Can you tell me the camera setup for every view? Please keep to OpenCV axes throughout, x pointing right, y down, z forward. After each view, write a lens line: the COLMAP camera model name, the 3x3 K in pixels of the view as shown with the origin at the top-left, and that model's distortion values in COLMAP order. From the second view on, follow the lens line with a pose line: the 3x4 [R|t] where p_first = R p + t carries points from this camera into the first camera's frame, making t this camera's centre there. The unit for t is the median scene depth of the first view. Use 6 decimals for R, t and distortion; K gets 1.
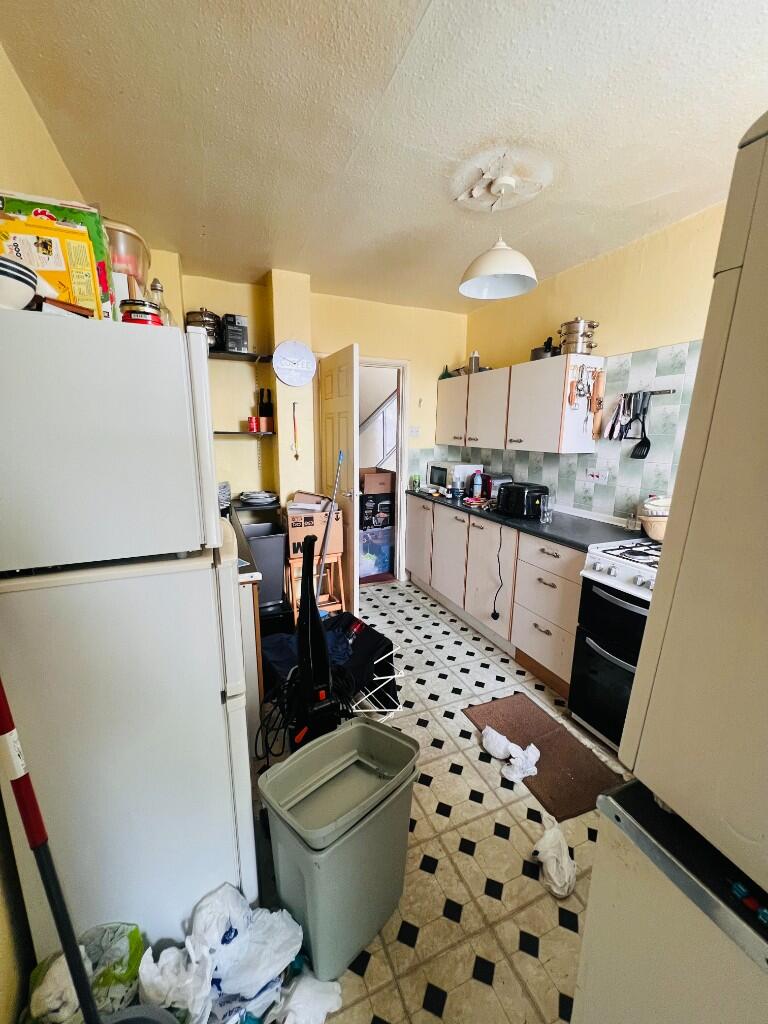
lens RADIAL K [[409.9, 0, 383.6], [0, 409.9, 516.7], [0, 0, 1]] dist [-0.000140, 0.000581]
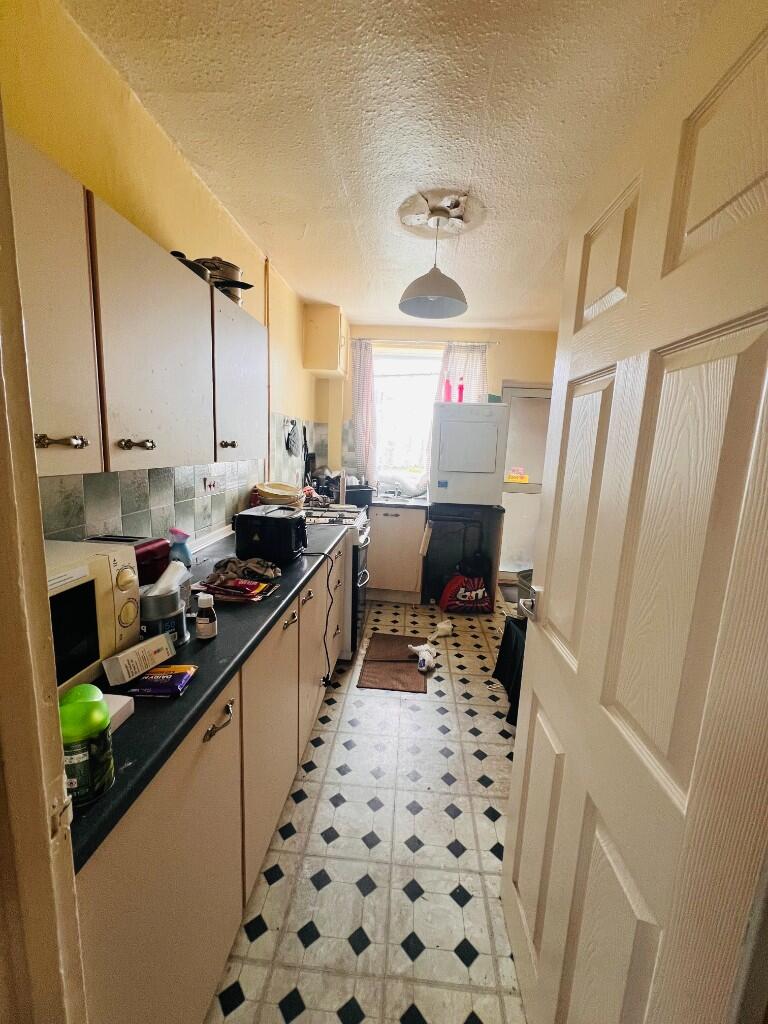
lens RADIAL K [[409.9, 0, 384.5], [0, 409.9, 515.7], [0, 0, 1]] dist [-0.000140, 0.000581]
pose [[-0.887639, -0.127286, 0.442600, -0.097864], [0.044001, 0.933211, 0.356624, -0.264183], [-0.458432, 0.336028, -0.822754, 1.293902]]
